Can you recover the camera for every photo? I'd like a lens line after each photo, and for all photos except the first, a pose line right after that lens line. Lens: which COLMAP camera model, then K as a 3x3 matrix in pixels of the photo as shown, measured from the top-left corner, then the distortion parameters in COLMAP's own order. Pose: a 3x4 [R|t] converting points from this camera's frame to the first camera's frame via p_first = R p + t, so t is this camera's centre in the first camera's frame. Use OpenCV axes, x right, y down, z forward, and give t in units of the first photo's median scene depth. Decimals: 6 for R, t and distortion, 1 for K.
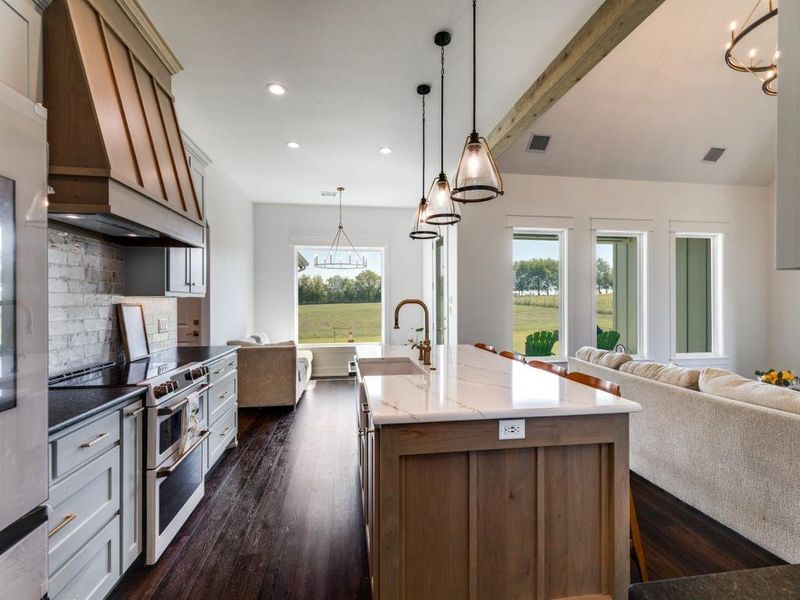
lens RADIAL K [[367.9, 0, 401.8], [0, 367.9, 300.6], [0, 0, 1]] dist [0.006553, 0.000188]
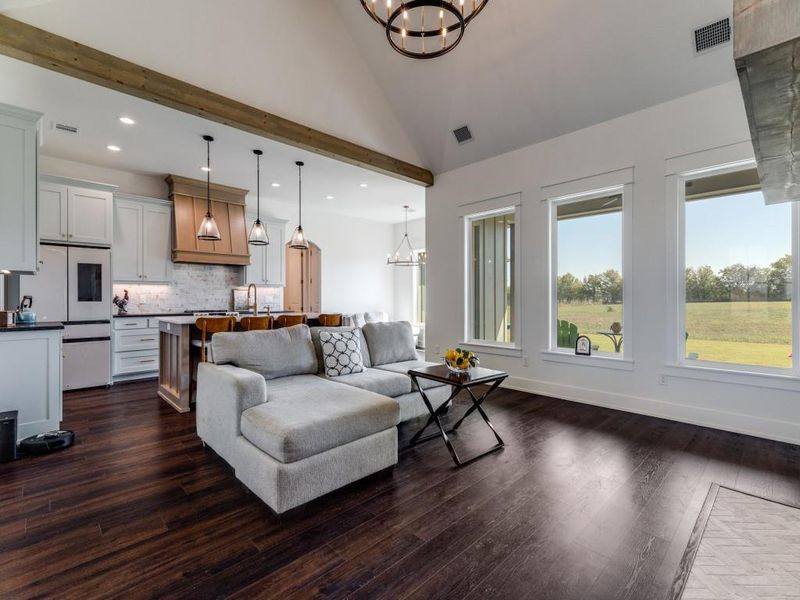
lens RADIAL K [[367.9, 0, 401.8], [0, 367.9, 300.6], [0, 0, 1]] dist [0.006553, 0.000188]
pose [[0.574551, 0.004335, -0.818457, 1.037187], [-0.000269, 0.999987, 0.005108, 0.039141], [0.818468, -0.002715, 0.574545, 0.229836]]
